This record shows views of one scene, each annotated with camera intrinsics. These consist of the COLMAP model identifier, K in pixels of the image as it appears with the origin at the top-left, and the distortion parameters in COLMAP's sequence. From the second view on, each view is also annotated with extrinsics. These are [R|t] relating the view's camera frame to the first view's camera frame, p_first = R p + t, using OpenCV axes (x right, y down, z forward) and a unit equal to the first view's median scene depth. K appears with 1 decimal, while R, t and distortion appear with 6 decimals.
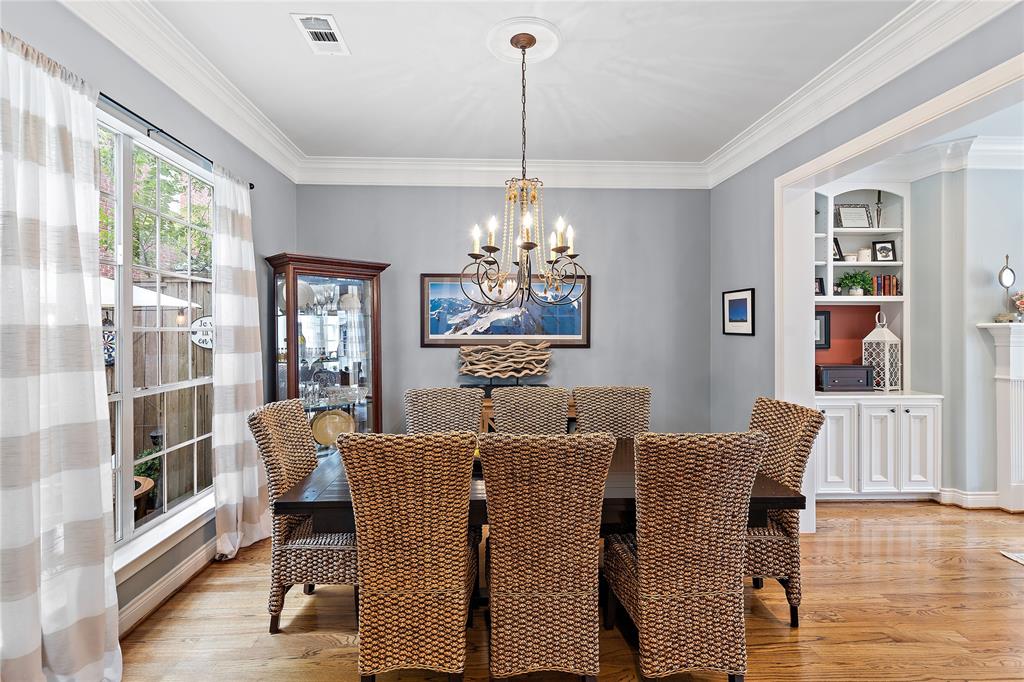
lens RADIAL K [[495.1, 0, 503.4], [0, 495.1, 331.4], [0, 0, 1]] dist [0.005157, 0.000392]
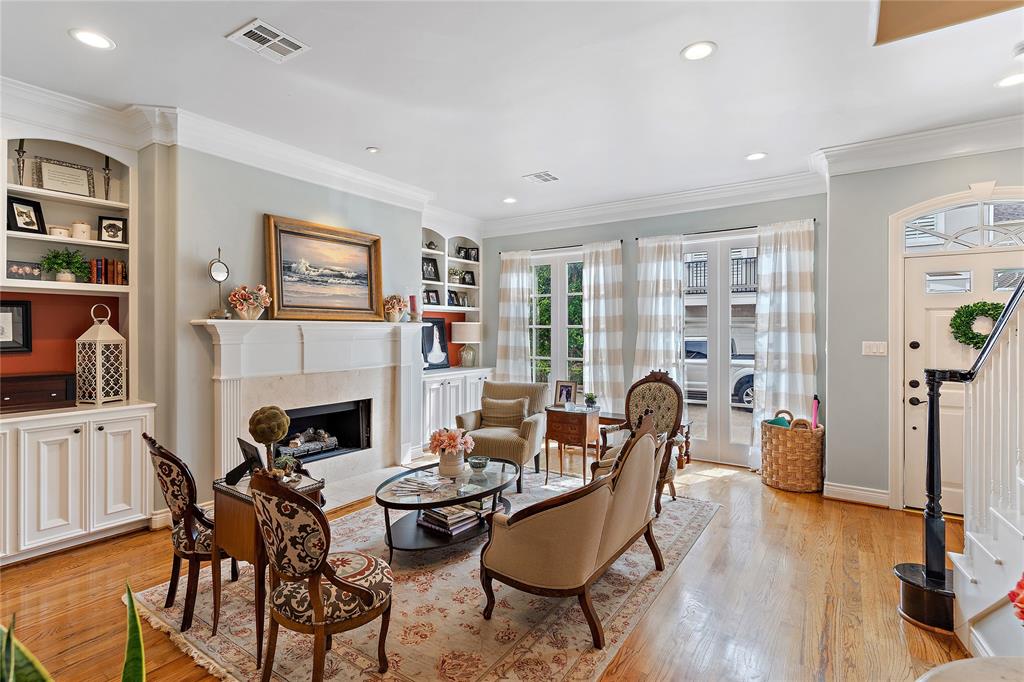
lens RADIAL K [[495.1, 0, 503.4], [0, 495.1, 331.4], [0, 0, 1]] dist [0.005157, 0.000392]
pose [[0.607366, -0.003697, 0.794413, 0.520004], [-0.003069, 0.999971, 0.007000, -0.003264], [-0.794416, -0.006690, 0.607337, -0.000143]]
